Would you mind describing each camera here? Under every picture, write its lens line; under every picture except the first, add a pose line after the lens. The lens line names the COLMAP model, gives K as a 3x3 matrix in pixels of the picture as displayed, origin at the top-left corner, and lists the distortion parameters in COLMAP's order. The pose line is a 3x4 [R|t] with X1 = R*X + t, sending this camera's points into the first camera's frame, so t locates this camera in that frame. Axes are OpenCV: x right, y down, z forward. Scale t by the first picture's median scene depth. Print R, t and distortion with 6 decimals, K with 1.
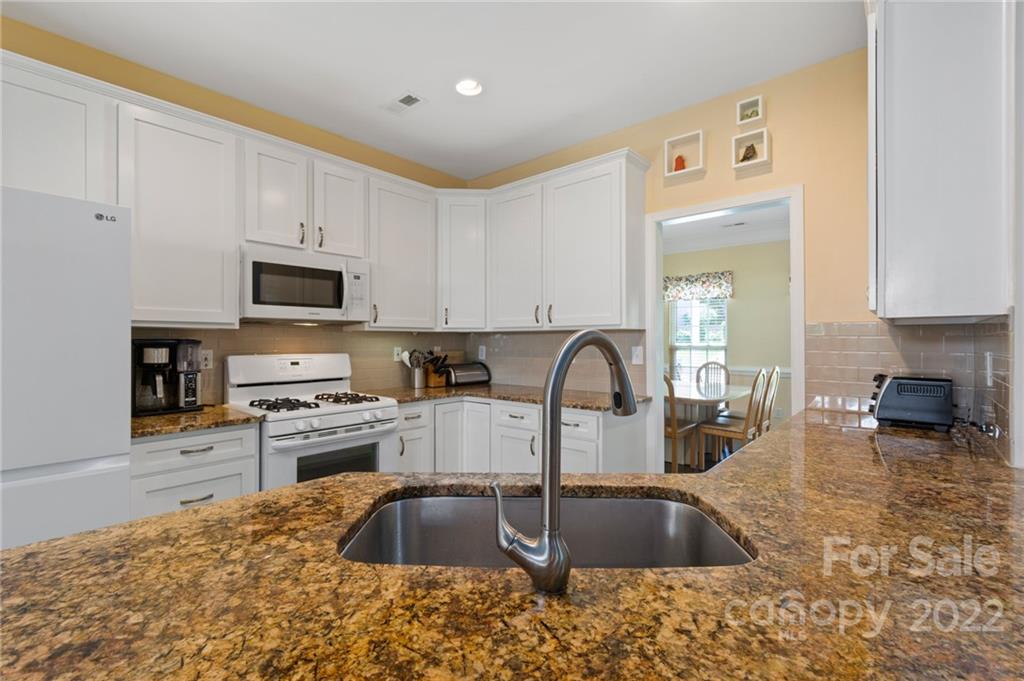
lens RADIAL K [[455.4, 0, 512.4], [0, 455.4, 337.3], [0, 0, 1]] dist [0.003227, 0.000965]
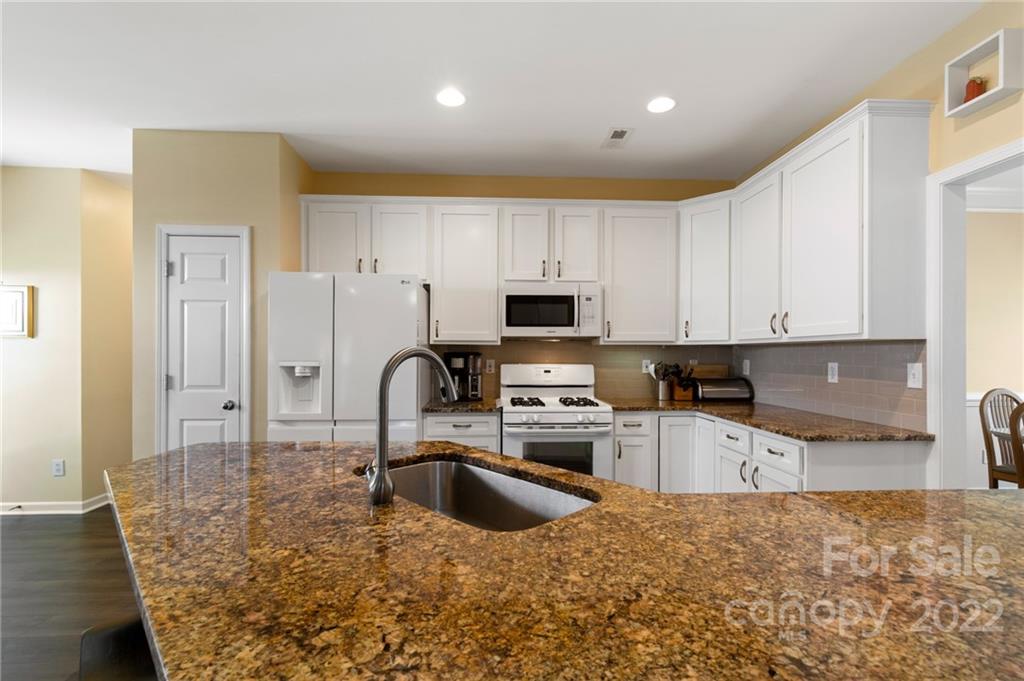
lens RADIAL K [[463.4, 0, 514.3], [0, 463.4, 354.1], [0, 0, 1]] dist [0.000490, -0.000006]
pose [[0.698382, 0.004227, -0.715712, 0.384879], [0.001979, 0.999967, 0.007838, -0.001145], [0.715722, -0.006890, 0.698351, 0.039648]]
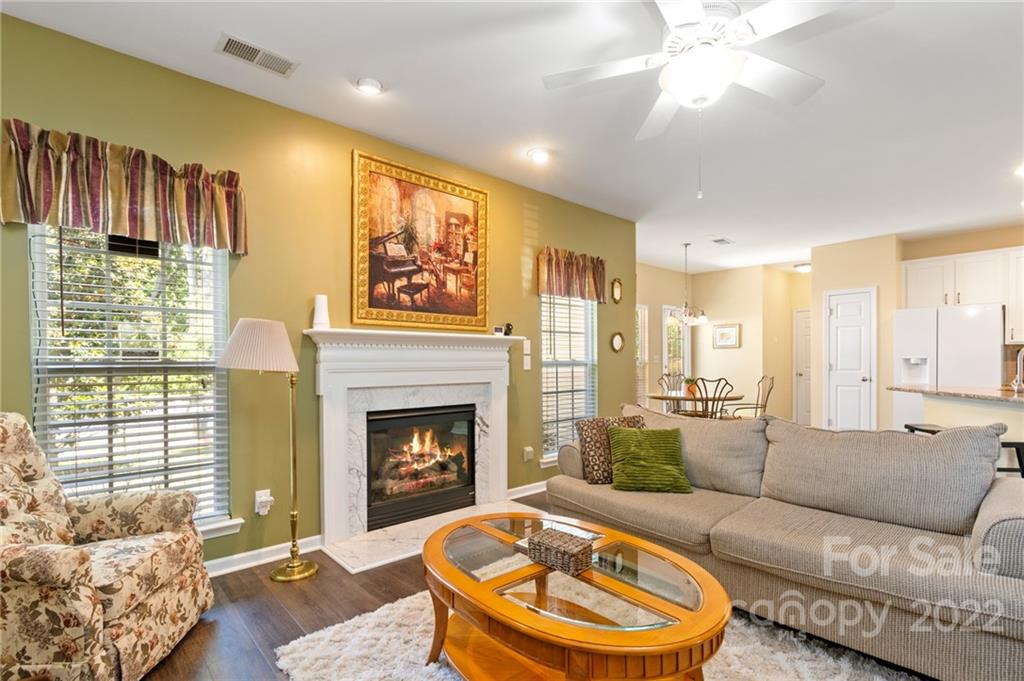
lens RADIAL K [[481.6, 0, 520.6], [0, 481.6, 364.4], [0, 0, 1]] dist [0.000461, 0.000033]
pose [[-0.118272, 0.008844, -0.992942, 1.508186], [0.013521, 0.999882, 0.007295, 0.021428], [0.992889, -0.012563, -0.118377, -0.974765]]
